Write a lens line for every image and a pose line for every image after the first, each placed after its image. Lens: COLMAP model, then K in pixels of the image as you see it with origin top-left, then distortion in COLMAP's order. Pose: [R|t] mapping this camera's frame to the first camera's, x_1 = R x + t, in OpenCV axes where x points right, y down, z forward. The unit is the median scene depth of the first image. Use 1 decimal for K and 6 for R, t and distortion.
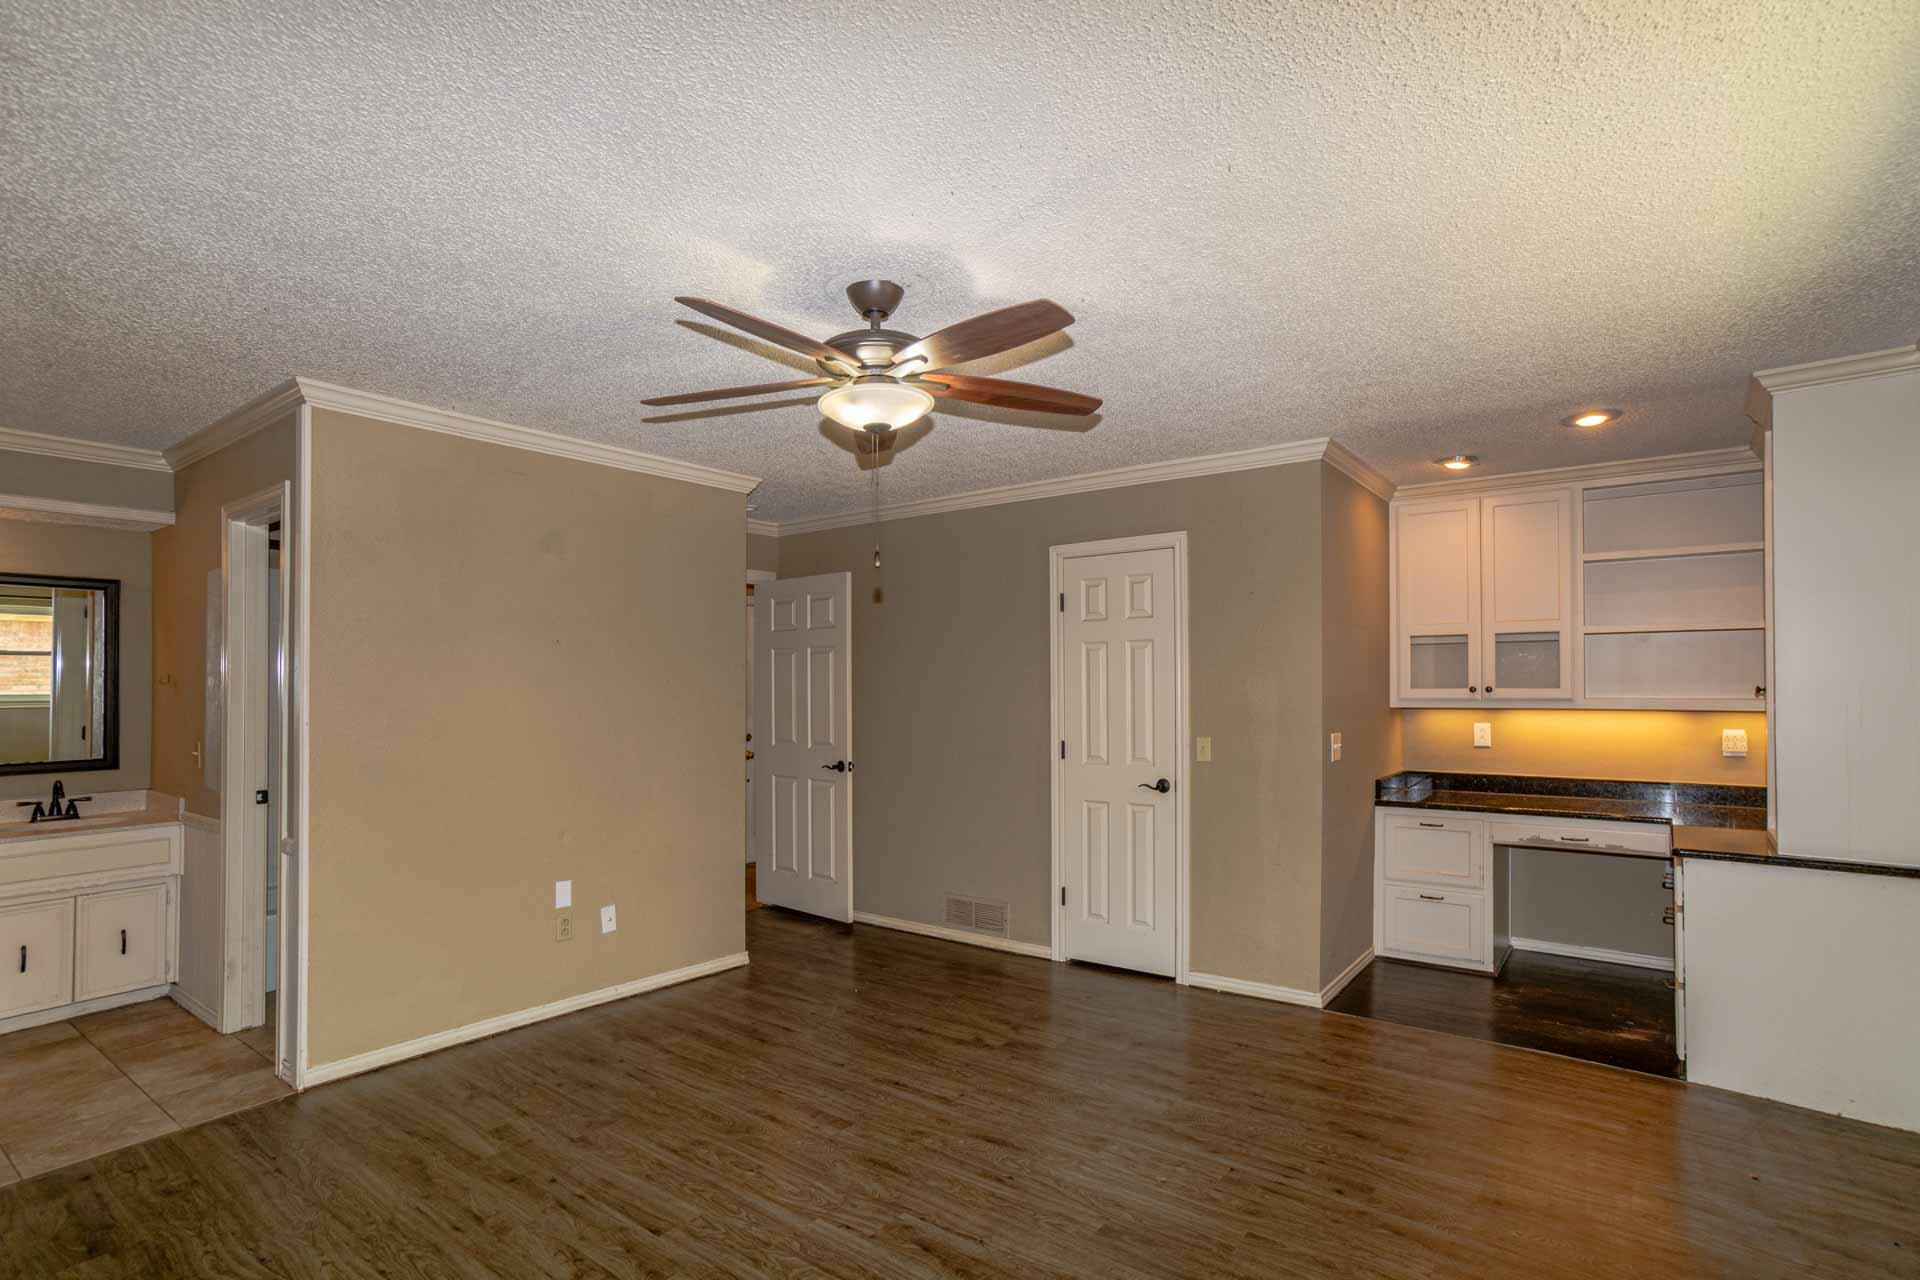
lens RADIAL K [[946.4, 0, 929.8], [0, 946.4, 679.4], [0, 0, 1]] dist [-0.115140, 0.088127]
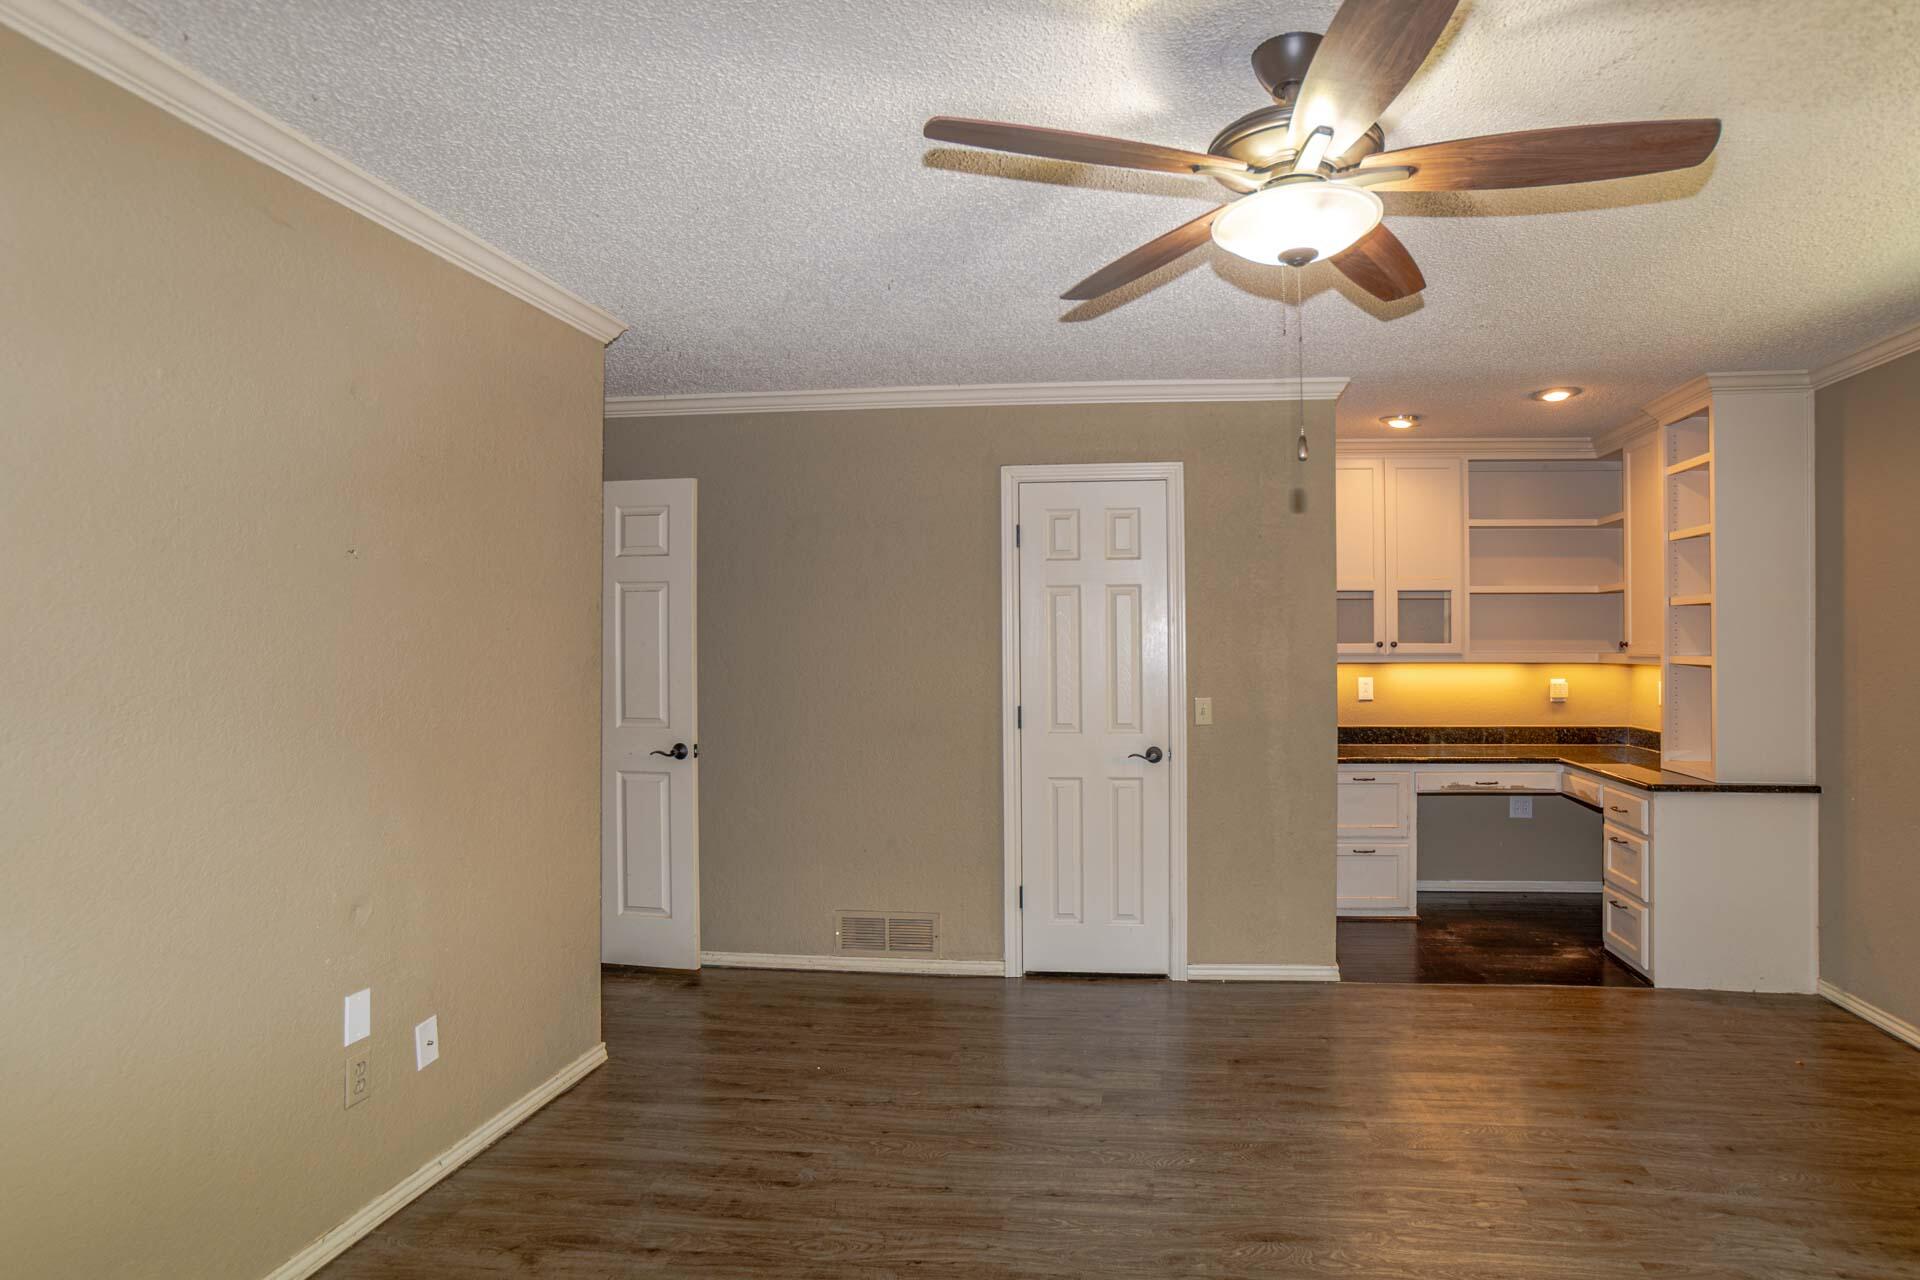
lens RADIAL K [[1000.9, 0, 960.0], [0, 1000.9, 640.0], [0, 0, 1]] dist [-0.096828, 0.070152]
pose [[0.842040, 0.004638, 0.539395, -0.403323], [-0.006986, 0.999973, 0.002307, 0.006827], [-0.539370, -0.005711, 0.842050, 0.329253]]
